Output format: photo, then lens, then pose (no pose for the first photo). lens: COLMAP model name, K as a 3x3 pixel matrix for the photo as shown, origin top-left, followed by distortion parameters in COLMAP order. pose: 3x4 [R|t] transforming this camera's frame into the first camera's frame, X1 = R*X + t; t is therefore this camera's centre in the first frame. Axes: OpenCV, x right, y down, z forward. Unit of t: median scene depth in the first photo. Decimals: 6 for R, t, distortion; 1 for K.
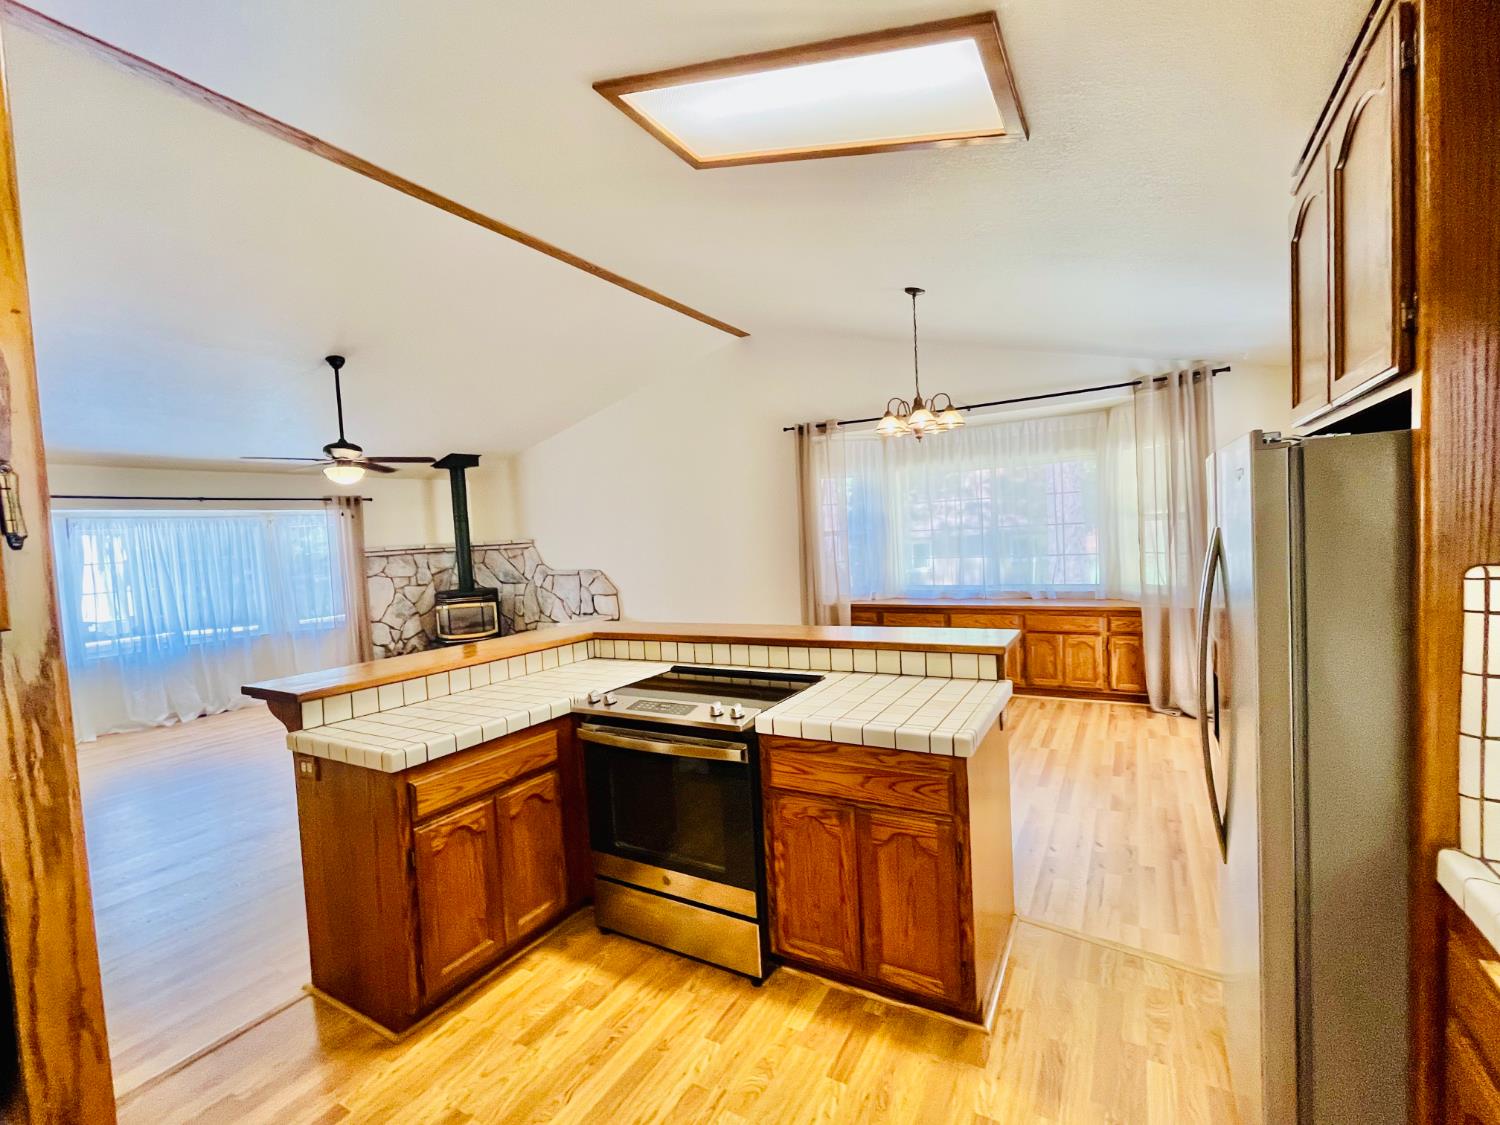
lens RADIAL K [[669.0, 0, 753.6], [0, 669.0, 567.5], [0, 0, 1]] dist [-0.004218, -0.000405]
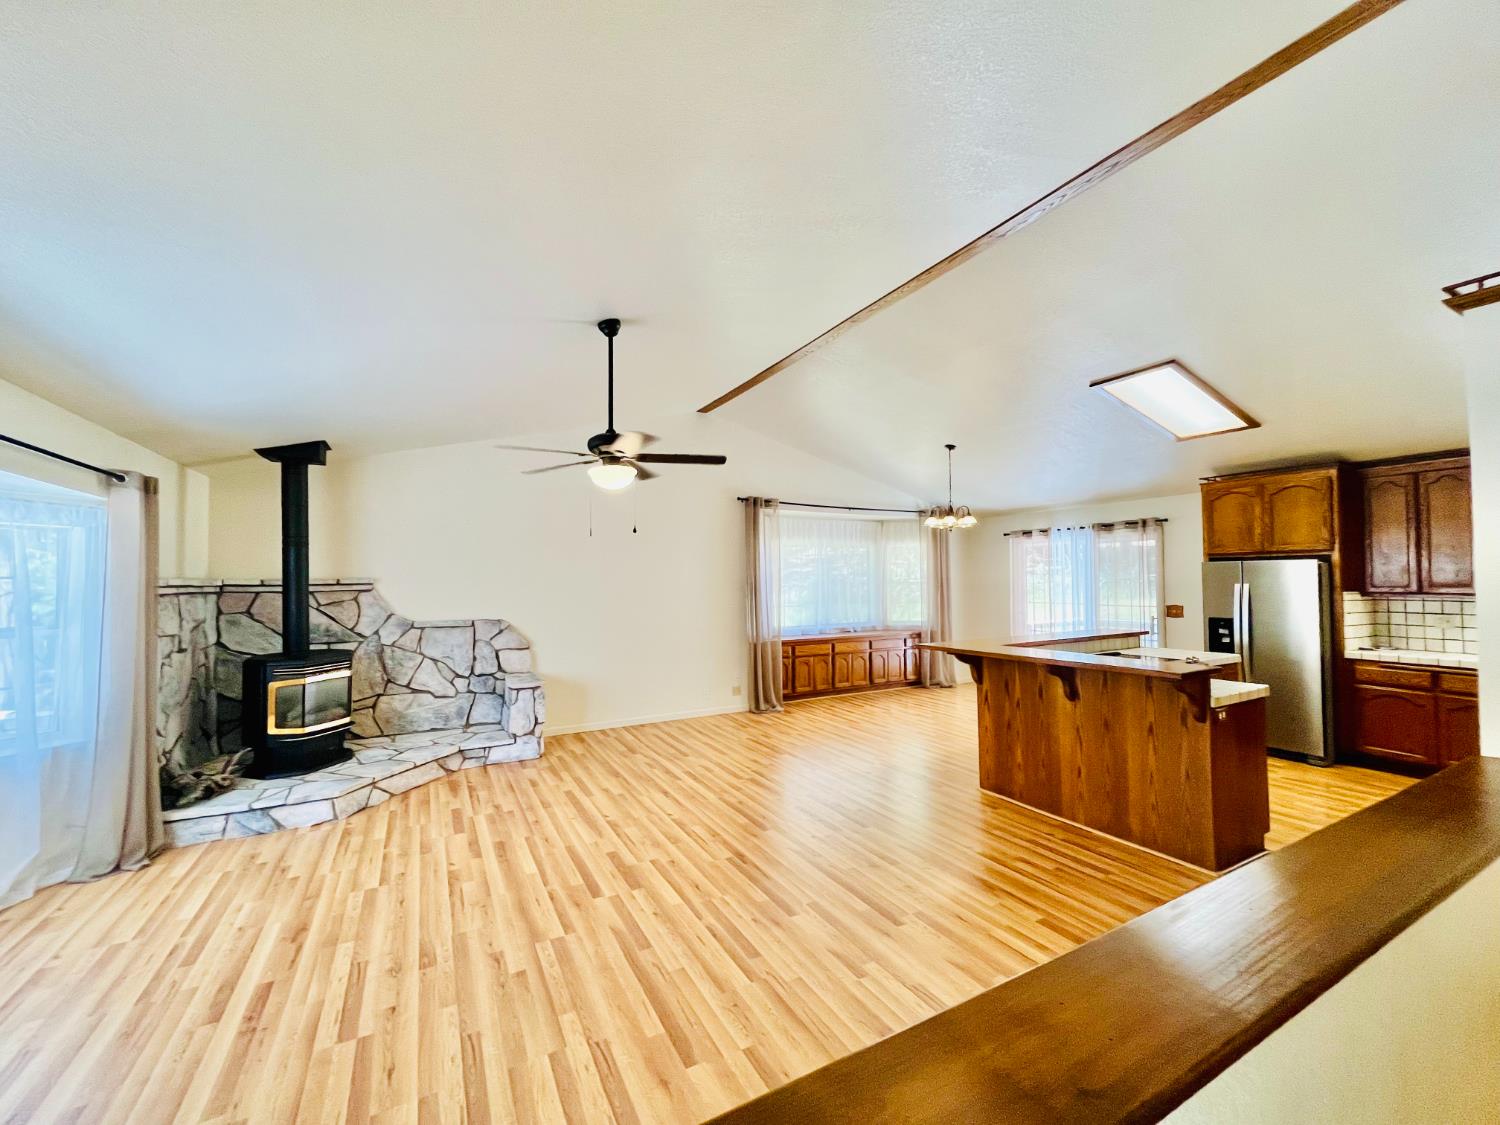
lens RADIAL K [[602.0, 0, 750.7], [0, 602.0, 563.3], [0, 0, 1]] dist [-0.000281, -0.000543]
pose [[0.521823, 0.072962, 0.849928, -0.706373], [0.028075, 0.994327, -0.102595, 0.019144], [-0.852592, 0.077398, 0.516814, 0.341921]]
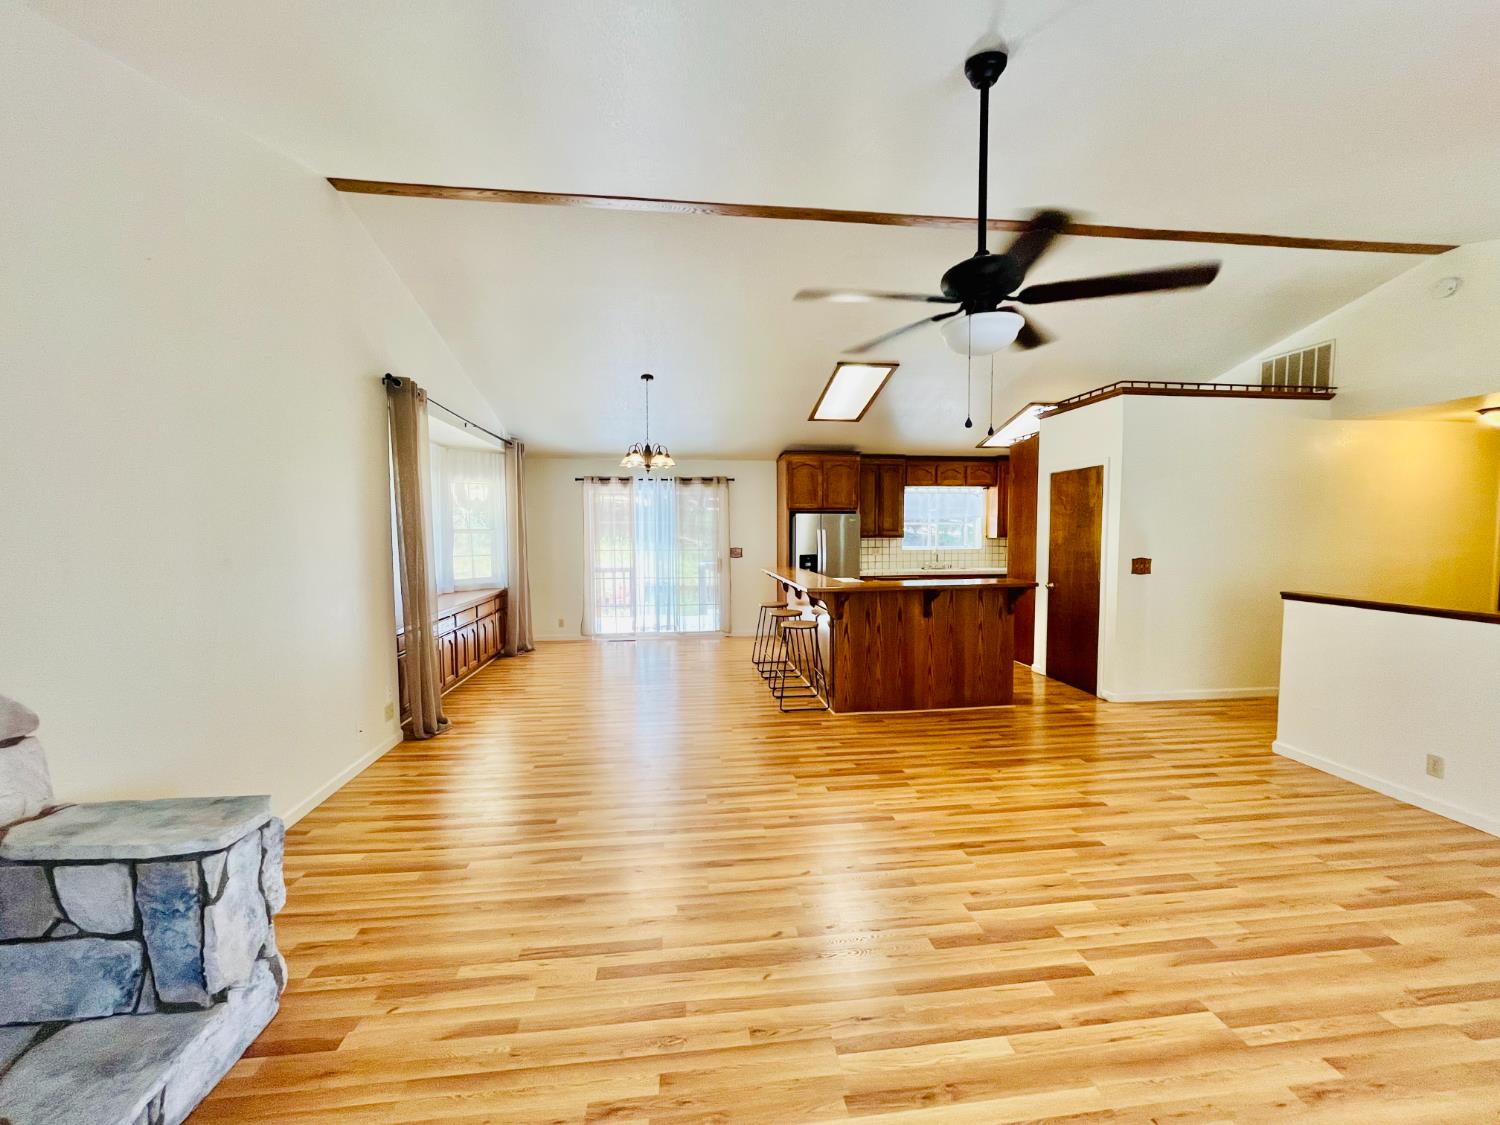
lens RADIAL K [[602.0, 0, 744.9], [0, 602.0, 562.6], [0, 0, 1]] dist [-0.000281, -0.000543]
pose [[-0.593485, 0.012162, 0.804753, -0.543260], [0.080315, 0.995790, 0.044181, -0.011851], [-0.800828, 0.090855, -0.591963, 0.888908]]
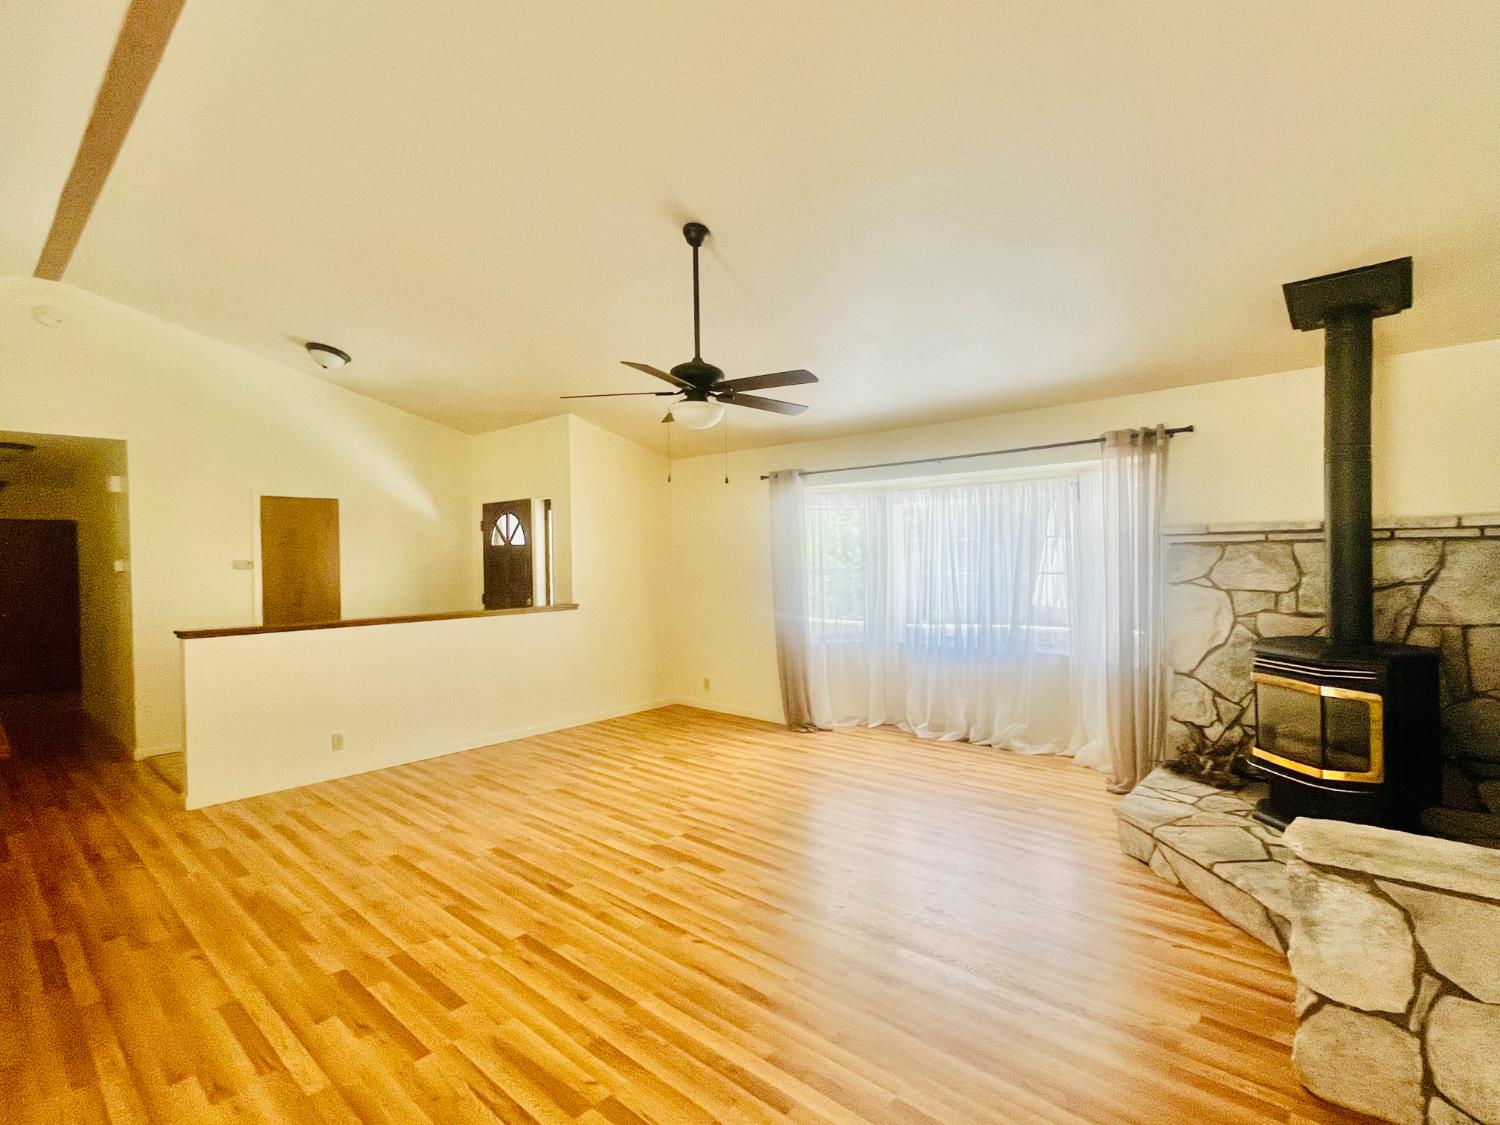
lens RADIAL K [[737.0, 0, 741.4], [0, 737.0, 560.1], [0, 0, 1]] dist [-0.003670, 0.002847]
pose [[-0.213100, 0.064790, -0.974880, 0.040096], [-0.025130, 0.997105, 0.071760, -0.034762], [0.976707, 0.039791, -0.210855, 0.768493]]
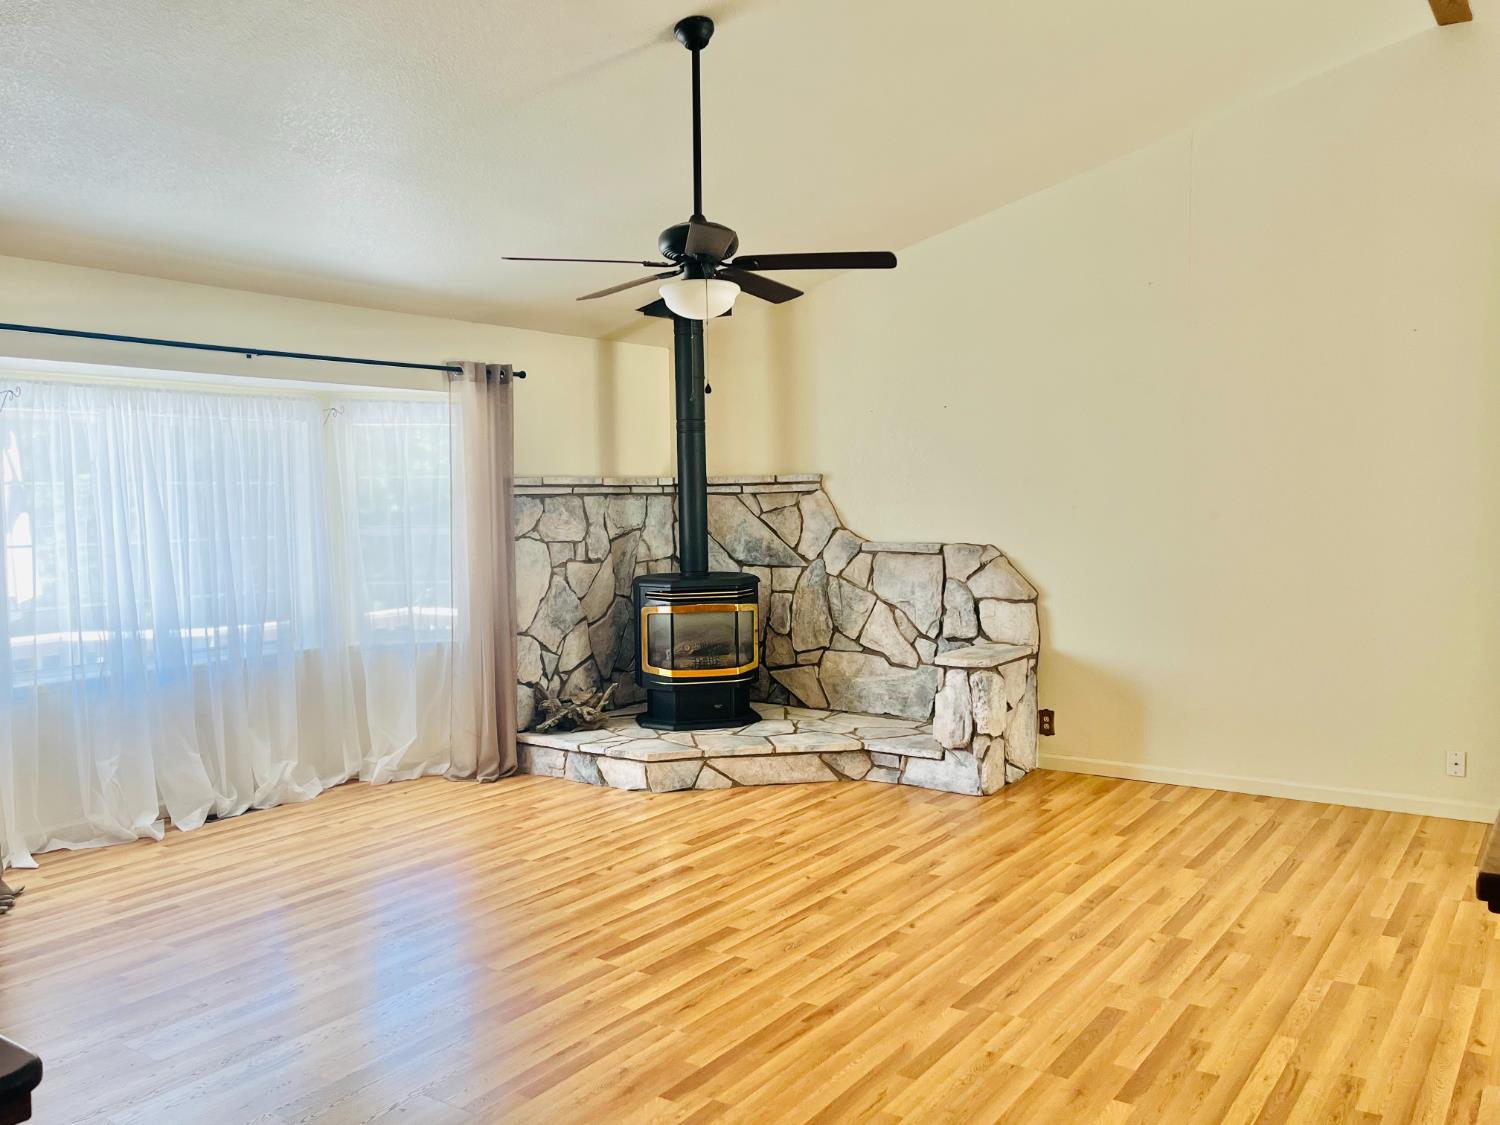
lens RADIAL K [[1241.0, 0, 750.5], [0, 1241.0, 553.9], [0, 0, 1]] dist [0.056222, -0.052027]
pose [[0.996116, 0.045653, -0.075290, -0.329738], [-0.045799, 0.998951, -0.000209, 0.016968], [0.075202, 0.003657, 0.997162, 0.127732]]
